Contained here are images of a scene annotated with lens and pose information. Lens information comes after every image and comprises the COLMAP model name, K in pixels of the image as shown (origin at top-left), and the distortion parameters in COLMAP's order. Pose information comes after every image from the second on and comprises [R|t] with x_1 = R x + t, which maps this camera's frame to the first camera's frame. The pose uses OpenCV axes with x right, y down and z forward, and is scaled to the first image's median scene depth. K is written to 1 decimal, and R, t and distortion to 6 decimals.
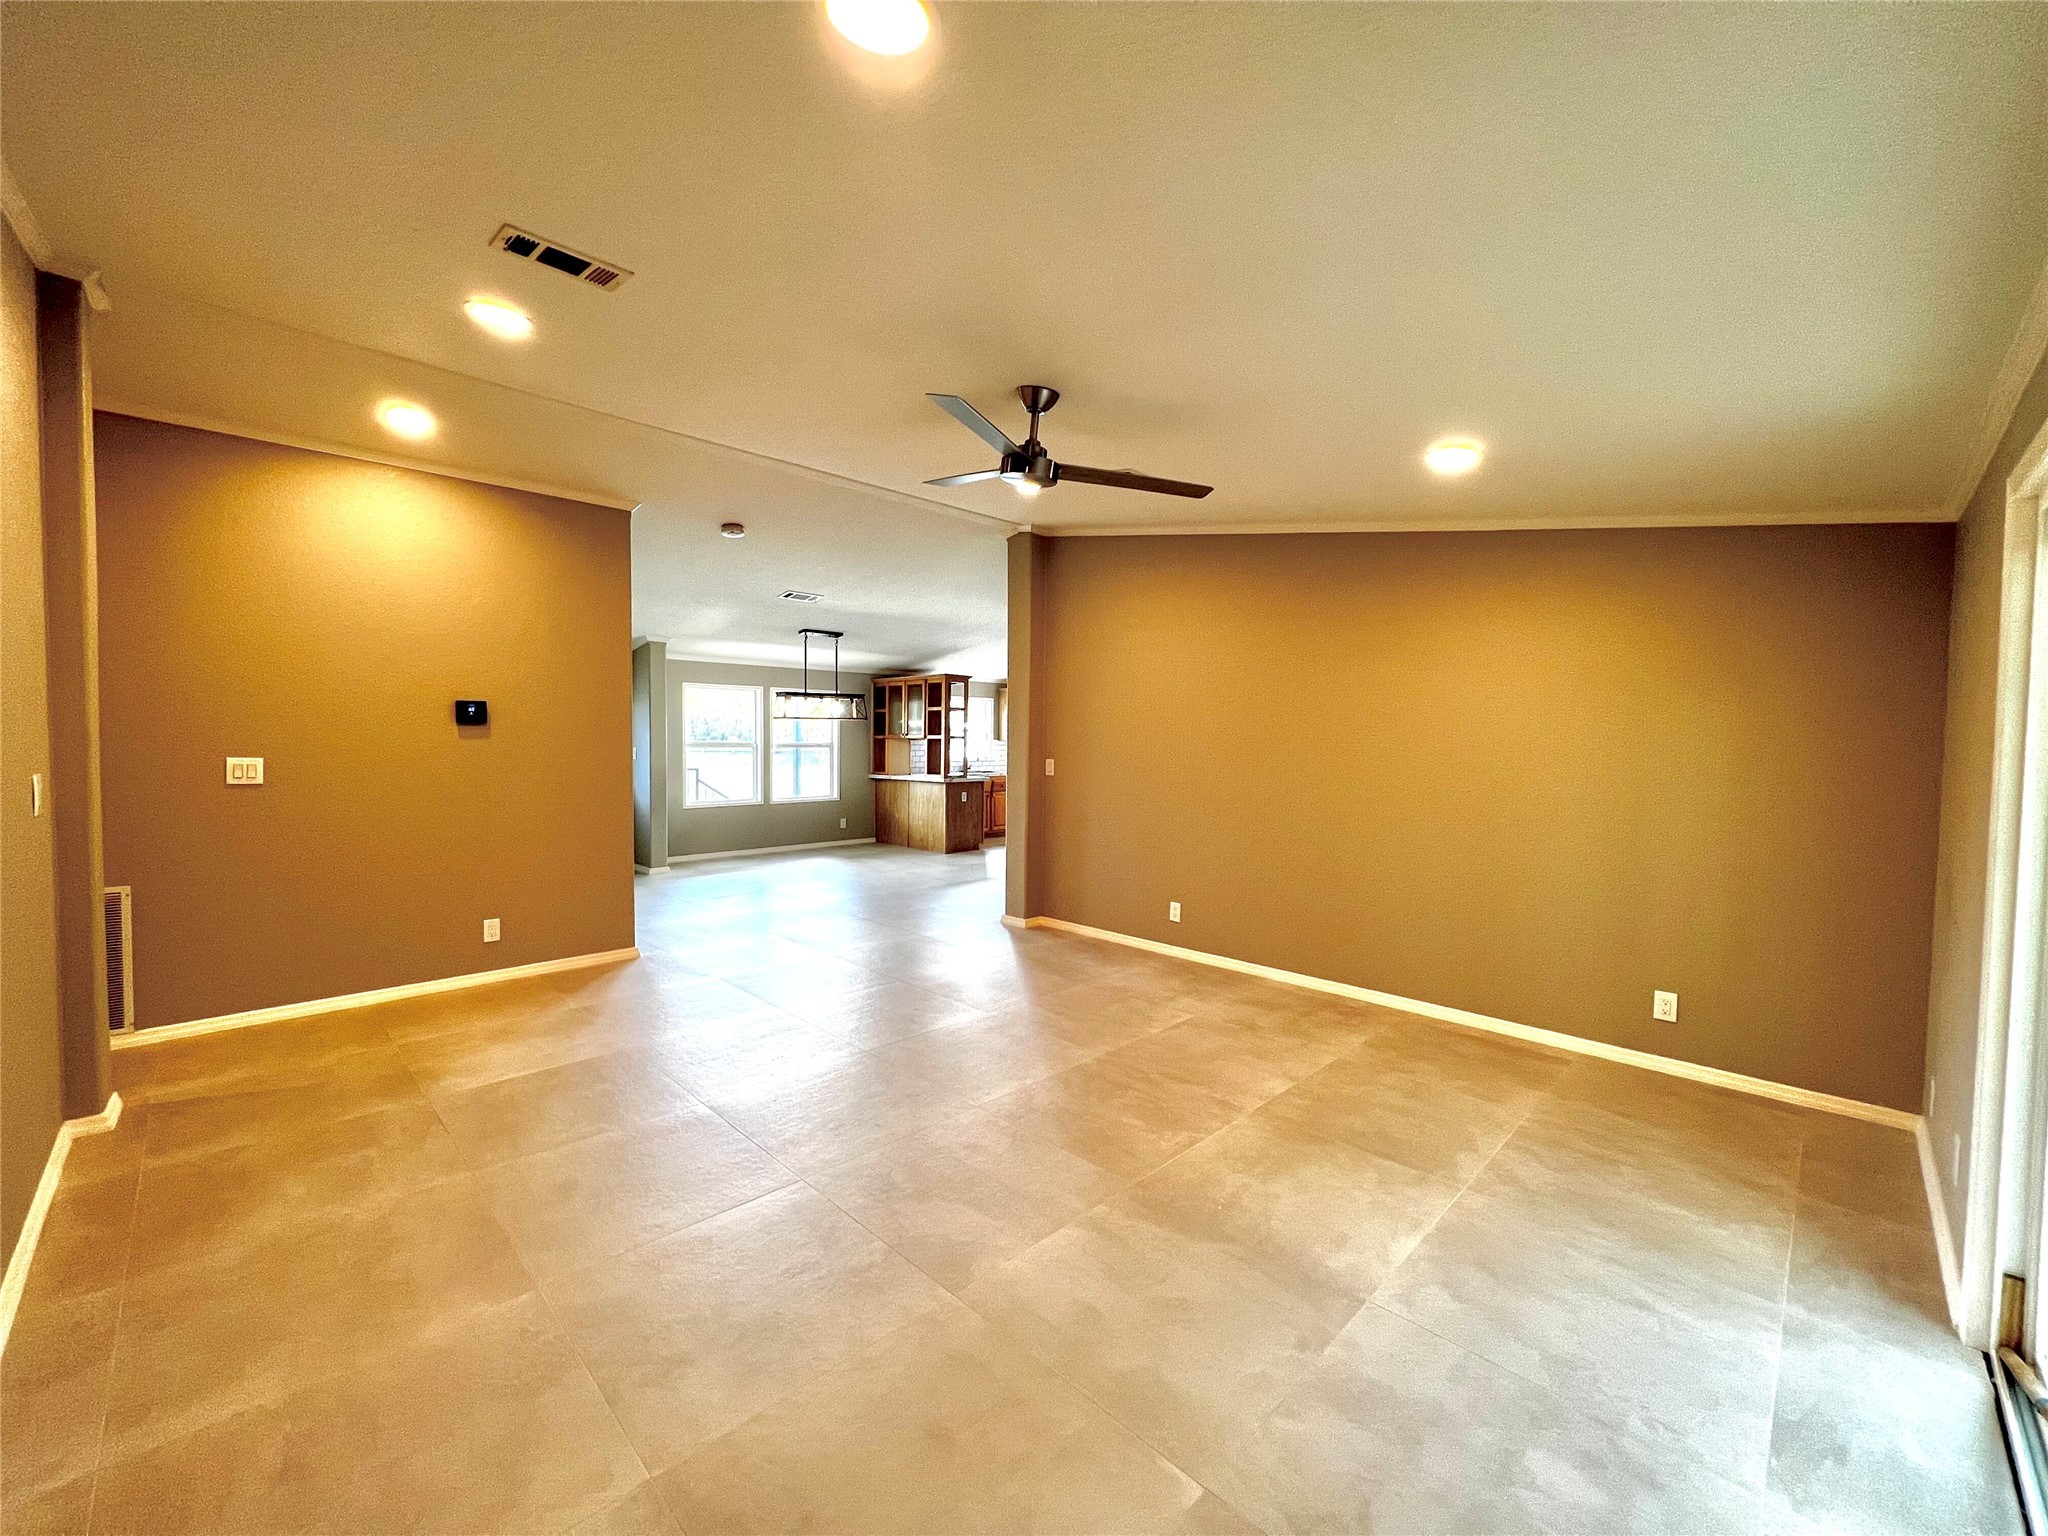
lens RADIAL K [[823.6, 0, 1024.0], [0, 823.6, 768.0], [0, 0, 1]] dist [0.000364, 0.000135]
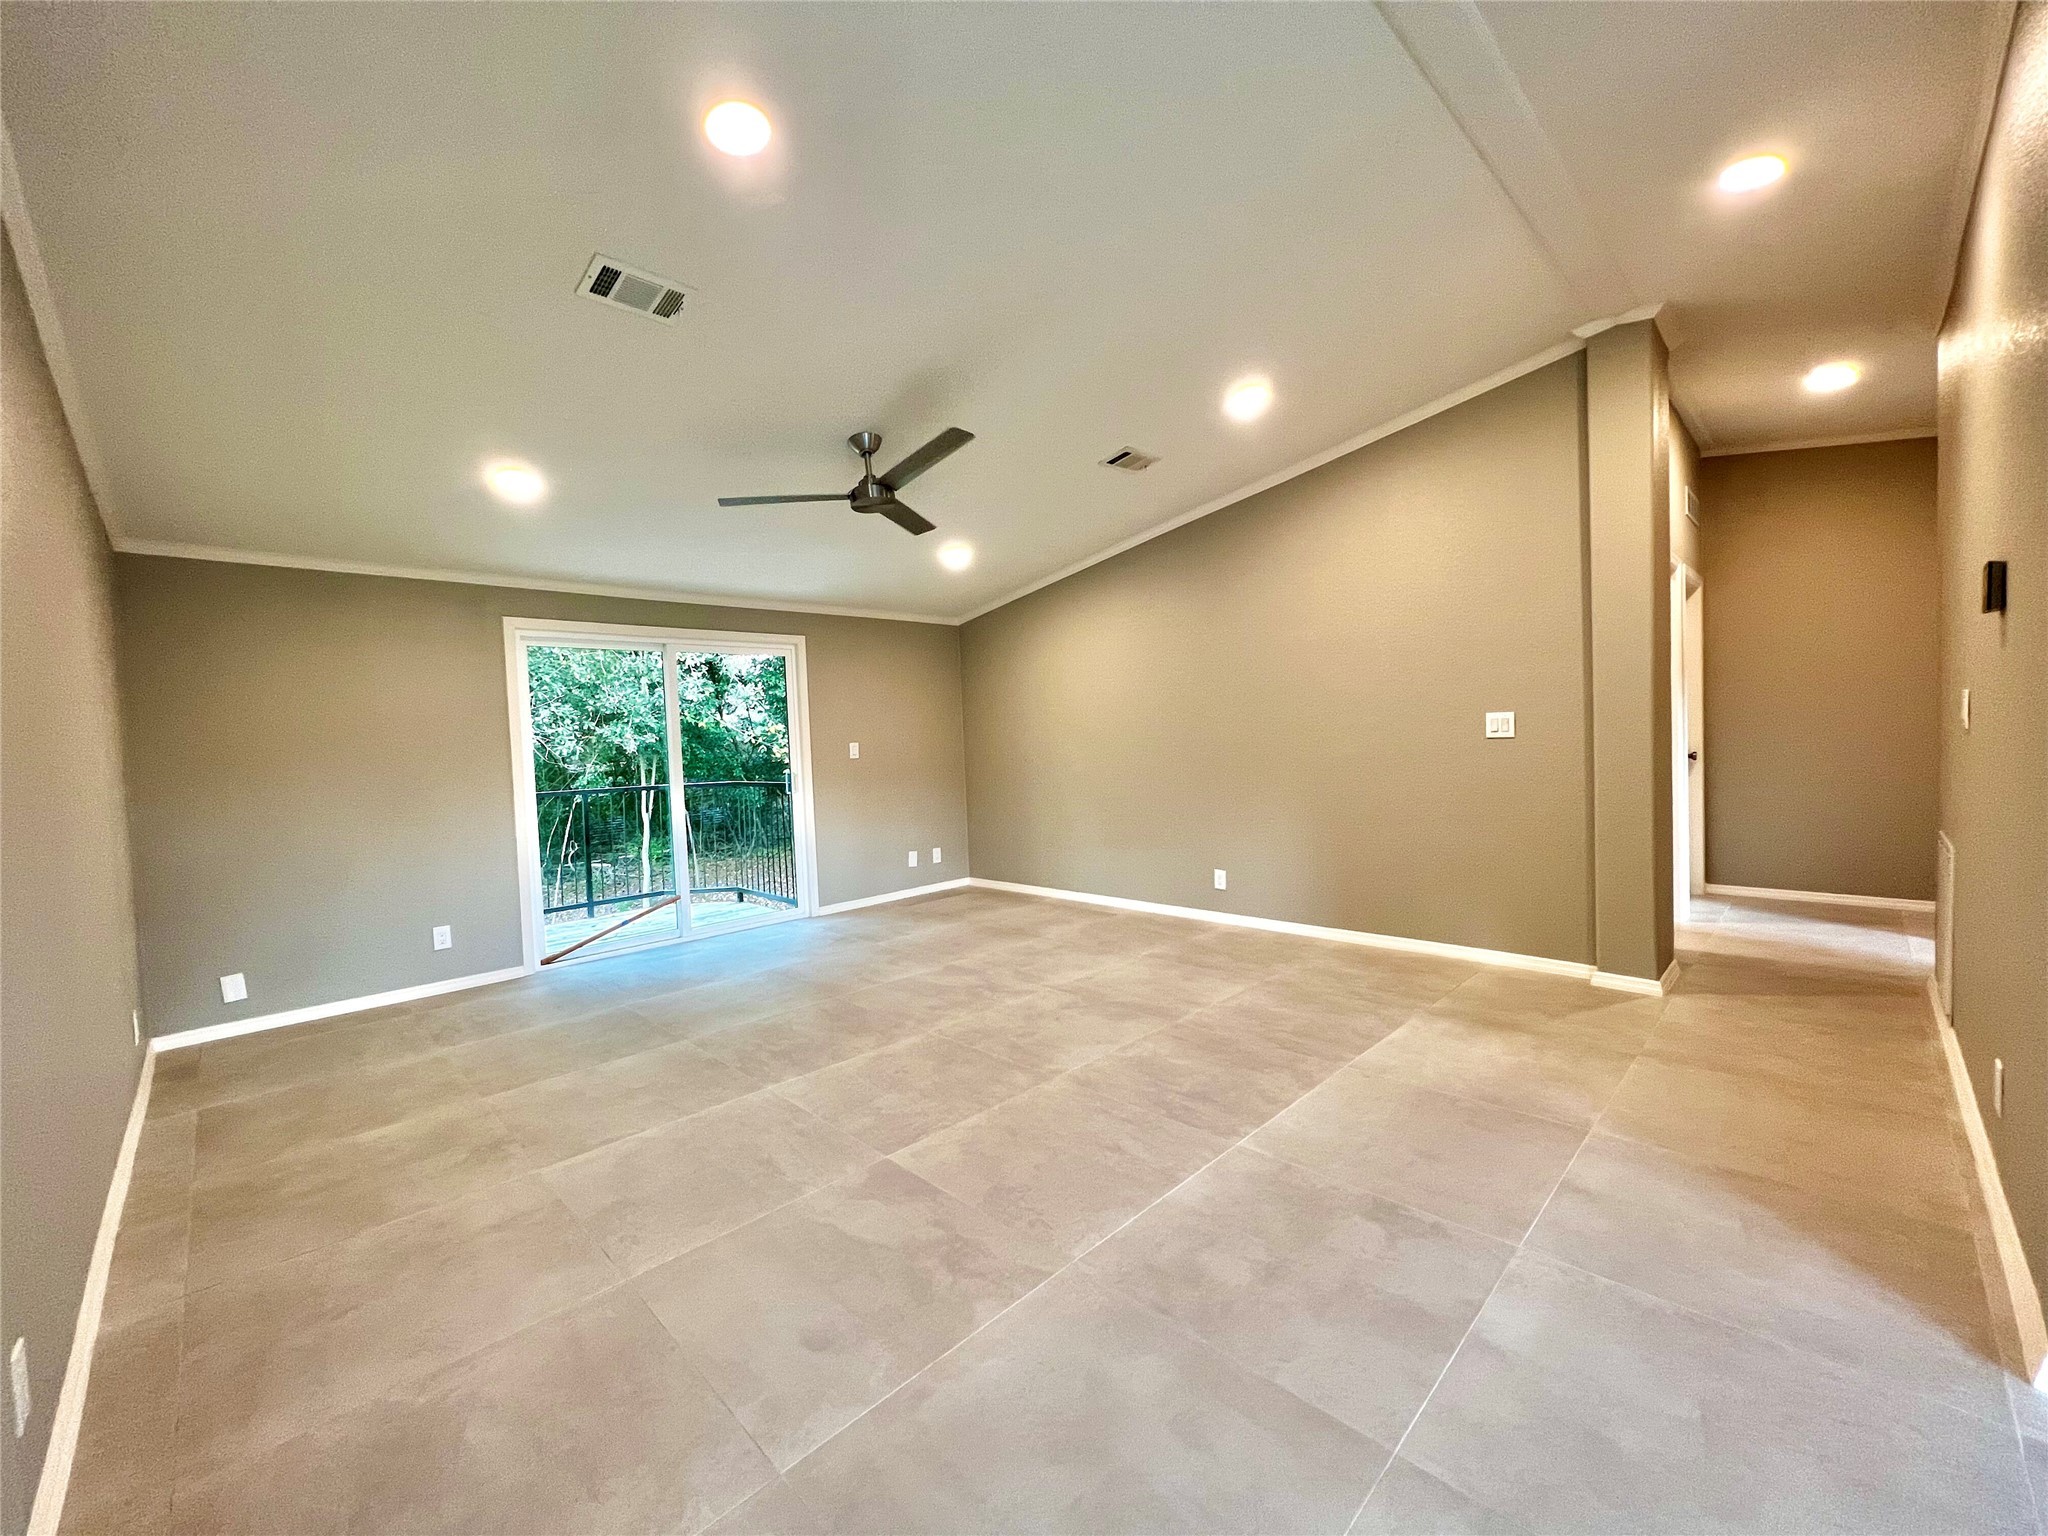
lens RADIAL K [[823.6, 0, 1024.0], [0, 823.6, 768.0], [0, 0, 1]] dist [0.000364, 0.000135]
pose [[-0.999542, 0.029284, 0.007662, -0.191293], [0.029785, 0.996611, 0.076672, -0.026399], [-0.005390, 0.076865, -0.997027, 1.946617]]
